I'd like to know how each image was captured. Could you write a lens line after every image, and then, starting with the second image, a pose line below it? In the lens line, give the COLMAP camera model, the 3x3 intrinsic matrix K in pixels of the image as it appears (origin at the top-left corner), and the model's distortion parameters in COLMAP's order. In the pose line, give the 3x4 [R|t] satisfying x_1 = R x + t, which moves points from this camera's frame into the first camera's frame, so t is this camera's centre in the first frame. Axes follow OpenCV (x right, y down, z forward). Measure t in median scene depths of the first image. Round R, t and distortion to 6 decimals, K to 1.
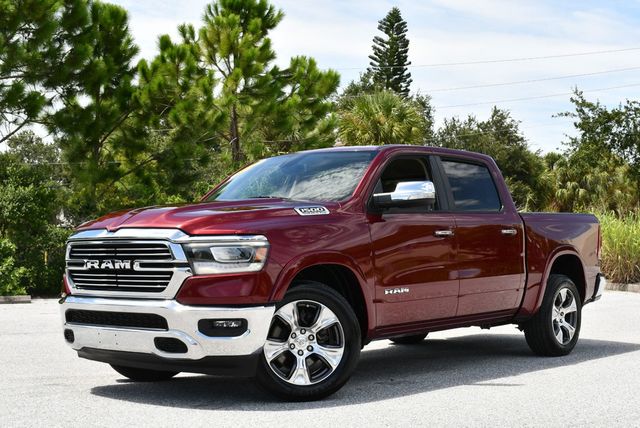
lens RADIAL K [[921.1, 0, 314.7], [0, 921.1, 196.9], [0, 0, 1]] dist [-0.051994, 0.000000]
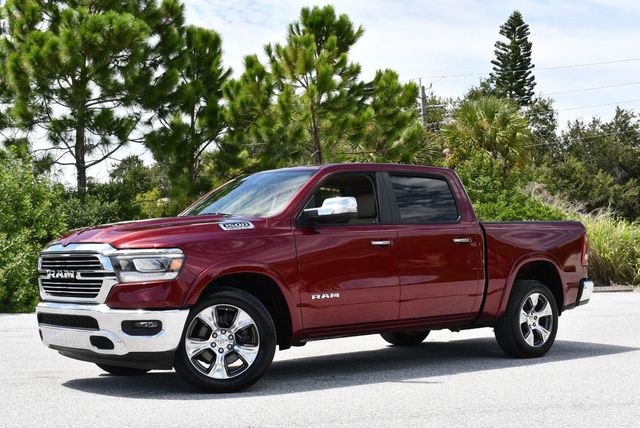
lens RADIAL K [[921.1, 0, 317.1], [0, 921.1, 180.4], [0, 0, 1]] dist [-0.051994, 0.000000]
pose [[0.985163, -0.024989, -0.169792, 0.198257], [0.020885, 0.999446, -0.025916, -0.006457], [0.170345, 0.021985, 0.985139, -0.072025]]
